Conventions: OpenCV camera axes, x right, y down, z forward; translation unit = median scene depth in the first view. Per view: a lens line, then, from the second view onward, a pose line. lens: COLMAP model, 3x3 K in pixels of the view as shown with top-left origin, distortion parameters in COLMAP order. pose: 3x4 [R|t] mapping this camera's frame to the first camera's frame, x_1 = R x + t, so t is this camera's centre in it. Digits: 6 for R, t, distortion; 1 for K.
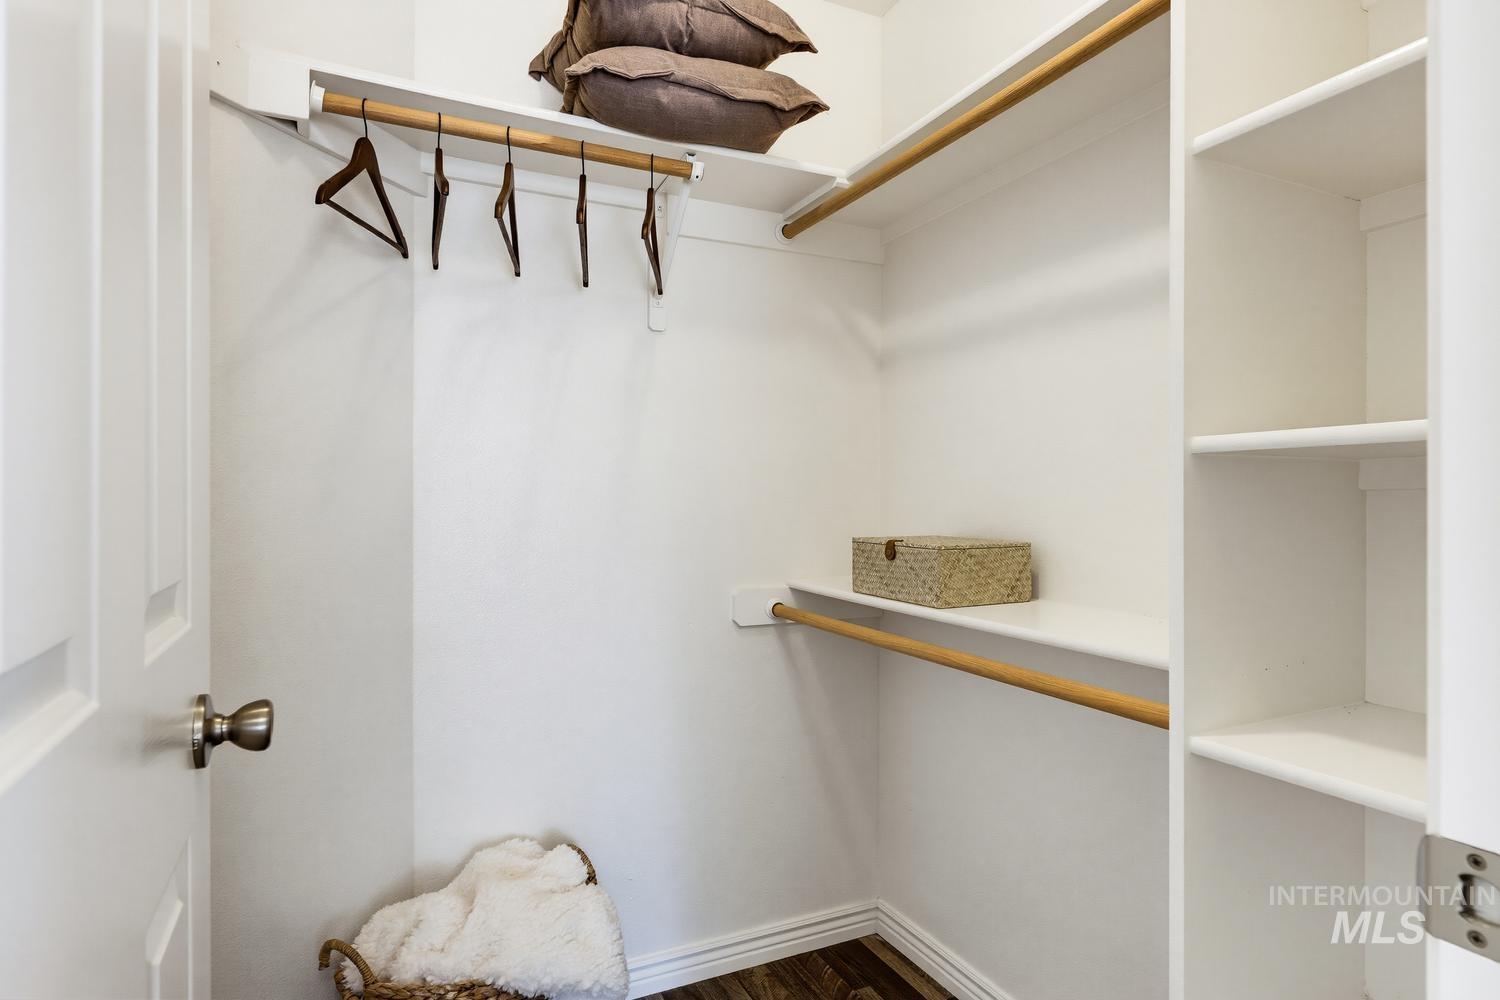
lens RADIAL K [[831.8, 0, 750.3], [0, 831.8, 500.8], [0, 0, 1]] dist [0.000890, 0.000329]
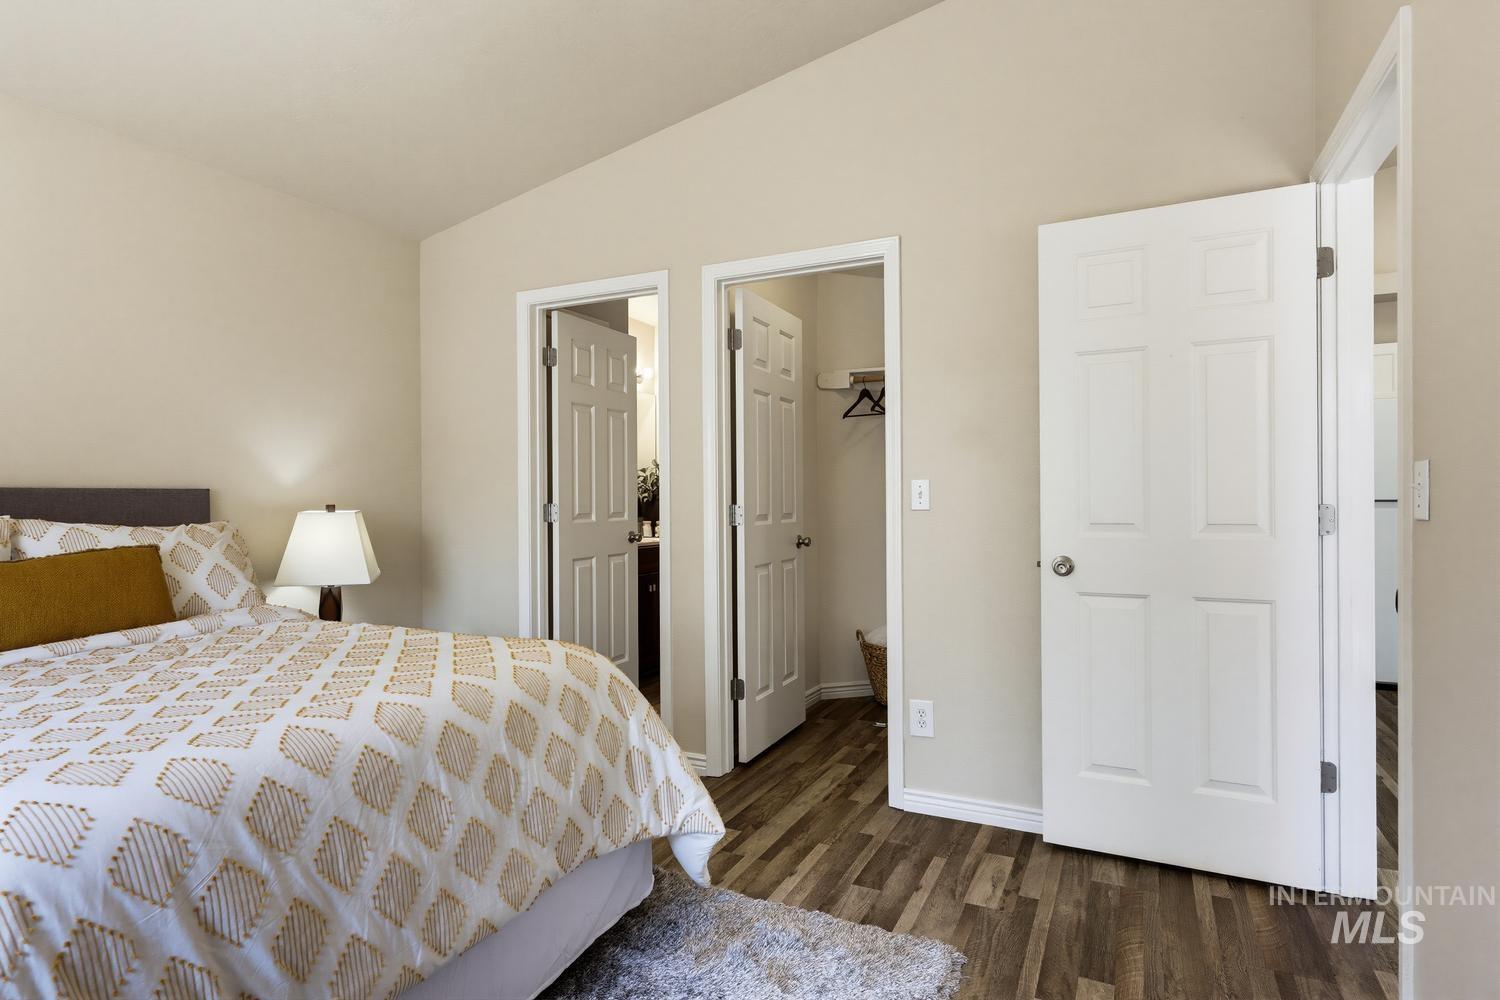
lens RADIAL K [[831.8, 0, 748.5], [0, 831.8, 499.3], [0, 0, 1]] dist [0.000890, 0.000329]
pose [[0.625631, -0.001181, -0.780118, 1.903273], [0.004821, 0.999986, 0.002352, -0.003135], [0.780104, -0.005233, 0.625627, -1.490568]]
